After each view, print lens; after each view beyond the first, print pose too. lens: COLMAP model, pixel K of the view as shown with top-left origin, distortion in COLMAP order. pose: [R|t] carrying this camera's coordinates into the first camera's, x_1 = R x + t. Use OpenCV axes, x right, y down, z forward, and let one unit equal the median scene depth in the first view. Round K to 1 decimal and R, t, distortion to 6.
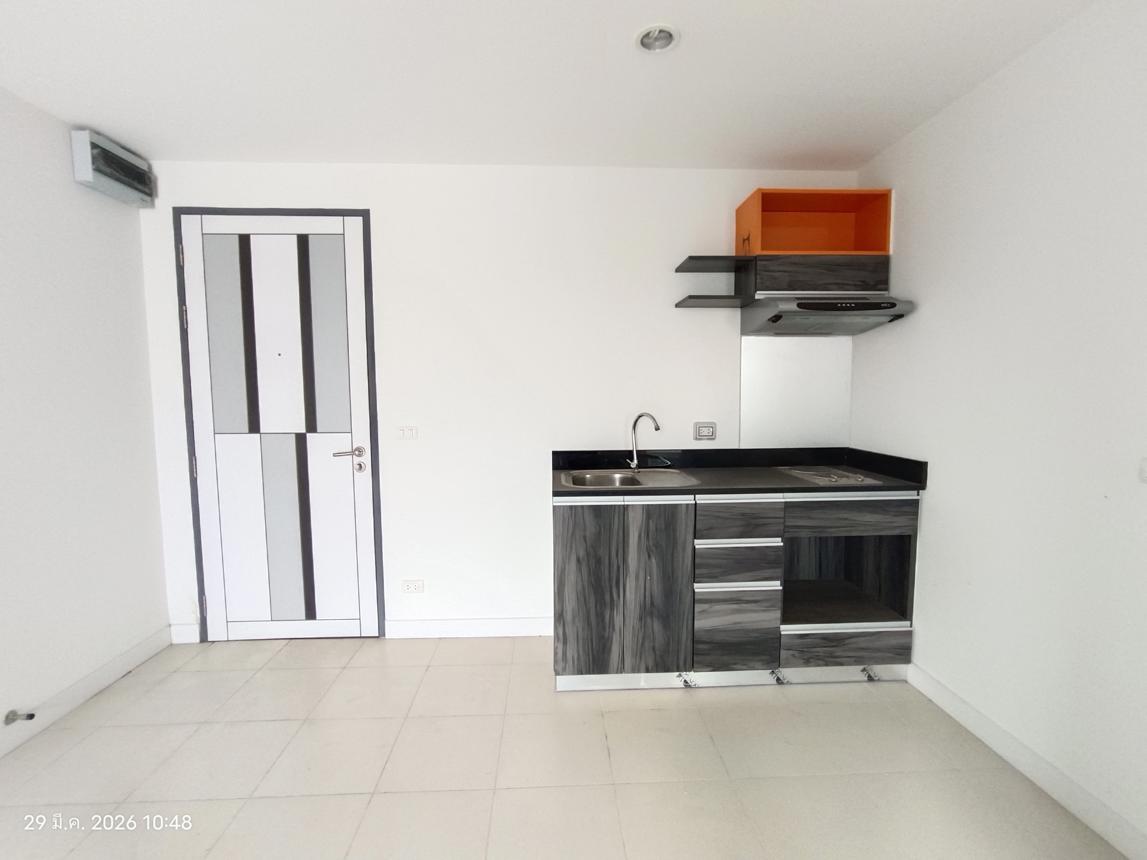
lens RADIAL K [[520.8, 0, 571.3], [0, 520.8, 435.9], [0, 0, 1]] dist [-0.020314, 0.008634]
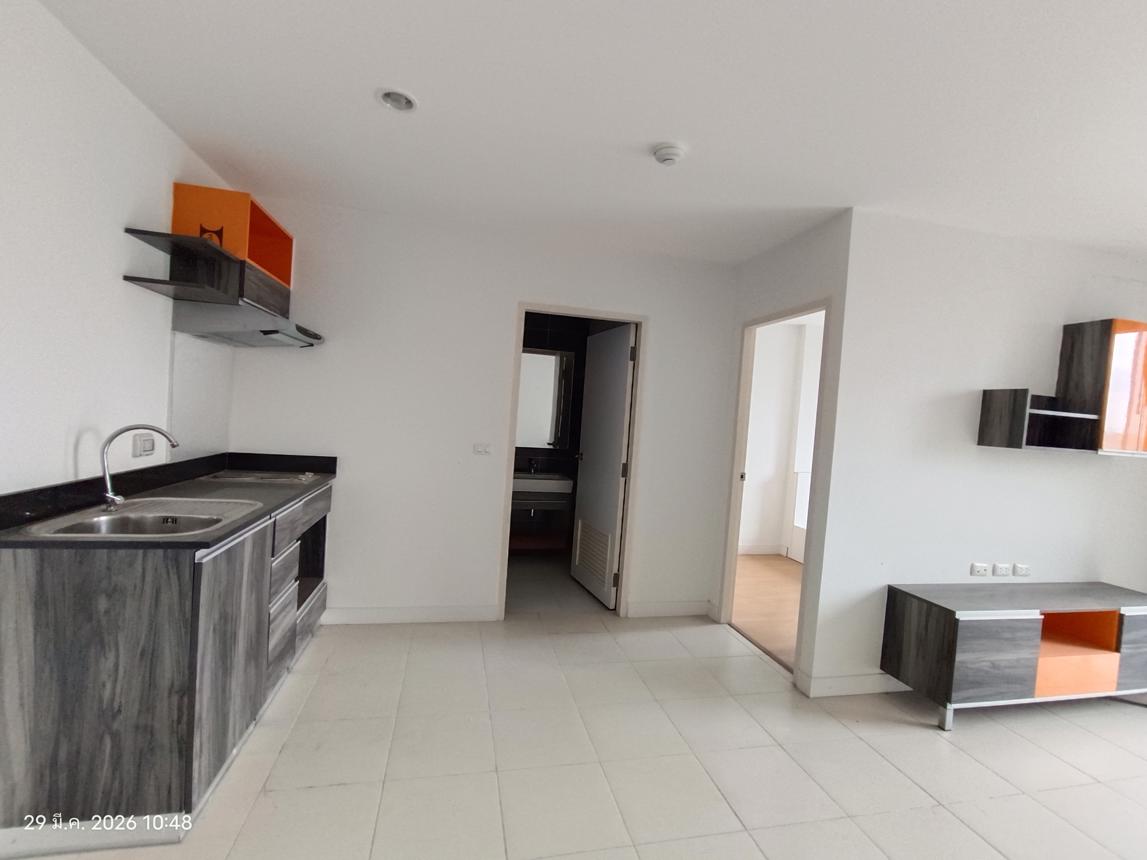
lens RADIAL K [[520.8, 0, 571.3], [0, 520.8, 435.9], [0, 0, 1]] dist [-0.020314, 0.008634]
pose [[-0.170927, -0.042453, 0.984369, -0.733595], [0.019656, 0.998726, 0.046485, -0.053394], [-0.985088, 0.027294, -0.169875, 0.590234]]
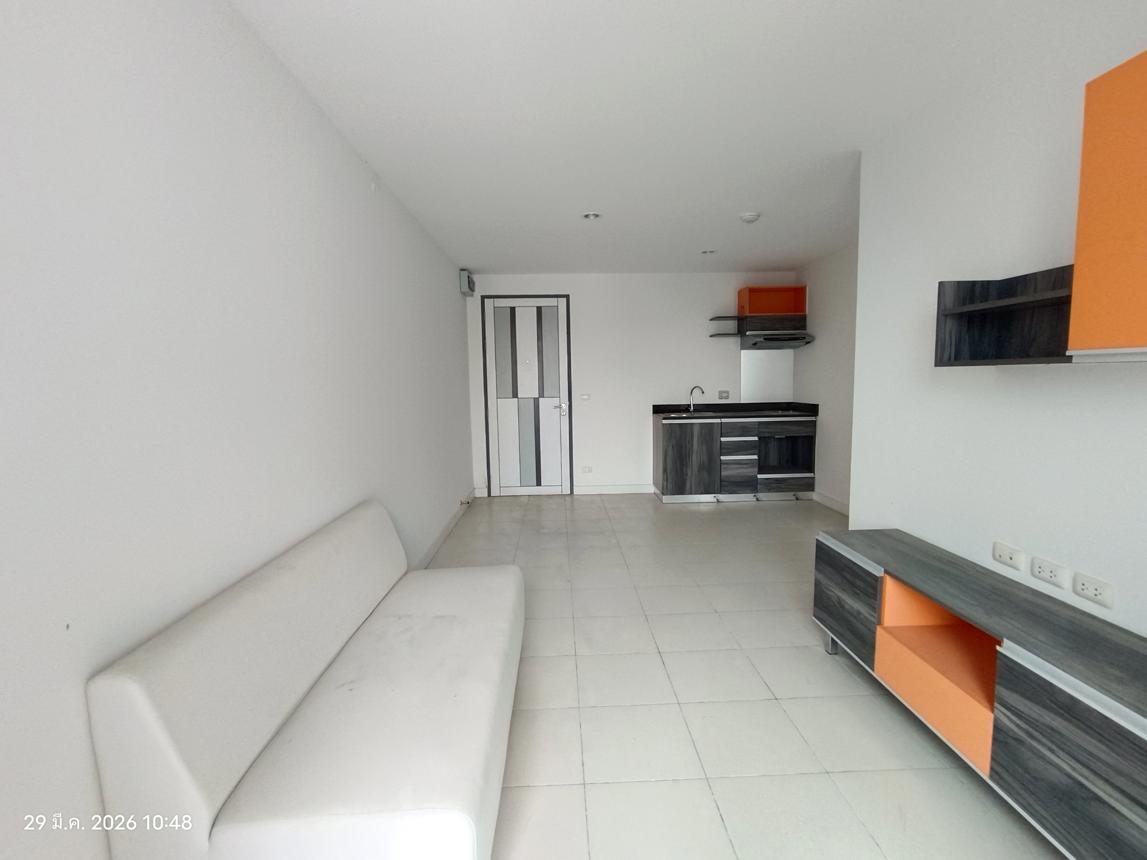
lens RADIAL K [[508.2, 0, 577.4], [0, 508.2, 430.5], [0, 0, 1]] dist [0.000165, 0.000015]
pose [[0.999816, -0.012043, -0.014922, -0.373804], [0.012257, 0.999822, 0.014355, 0.118924], [0.014747, -0.014535, 0.999786, -1.300558]]
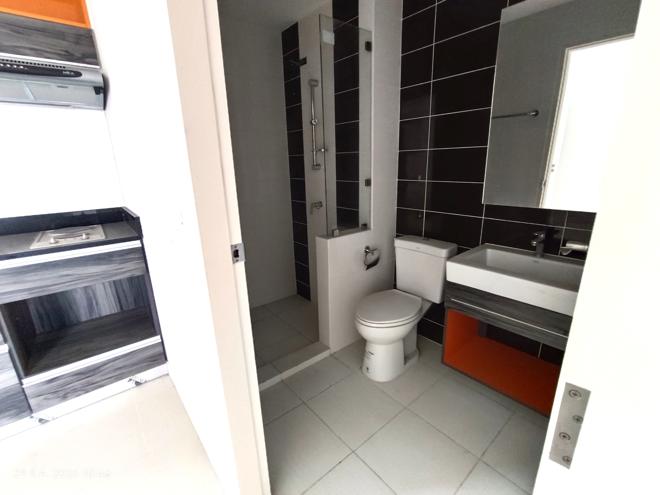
lens RADIAL K [[299.7, 0, 328.7], [0, 299.7, 250.9], [0, 0, 1]] dist [-0.020314, 0.008634]
pose [[0.803384, -0.181451, 0.567141, 0.603941], [0.071415, 0.974927, 0.210756, 0.012513], [-0.591163, -0.128815, 0.796199, 0.148048]]
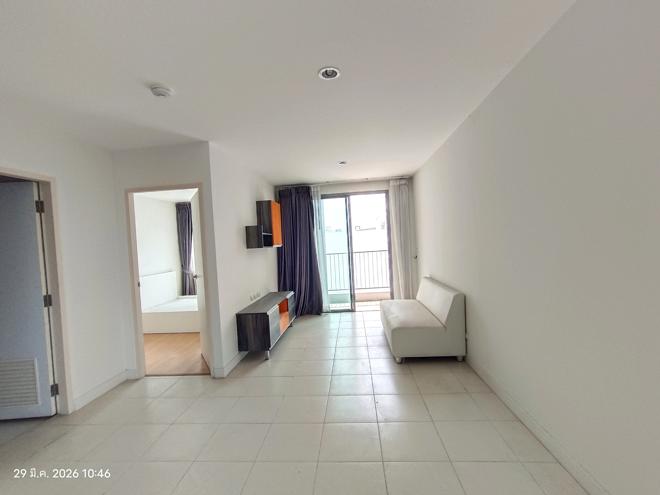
lens RADIAL K [[299.7, 0, 328.7], [0, 299.7, 250.9], [0, 0, 1]] dist [-0.020314, 0.008634]
pose [[-0.989345, 0.056121, 0.134336, -0.425374], [0.072091, 0.990496, 0.117136, -0.110667], [-0.126486, 0.125573, -0.983988, 1.083516]]
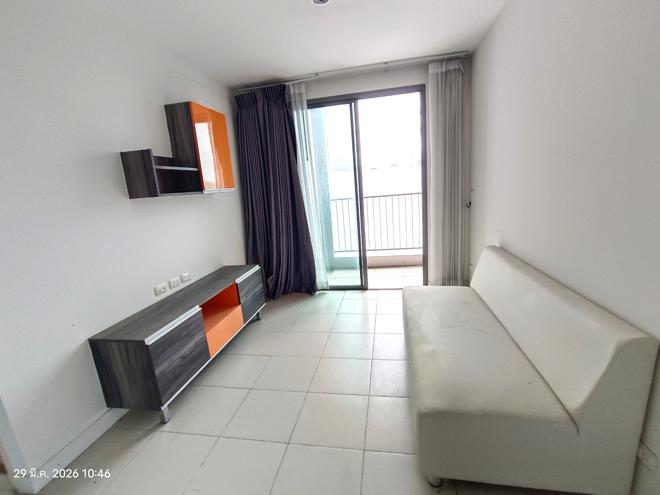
lens RADIAL K [[299.7, 0, 328.7], [0, 299.7, 250.9], [0, 0, 1]] dist [-0.020314, 0.008634]
pose [[-0.968240, 0.029422, 0.248284, -0.492861], [0.105110, 0.948934, 0.297449, -0.012255], [-0.226854, 0.314100, -0.921889, 0.182218]]
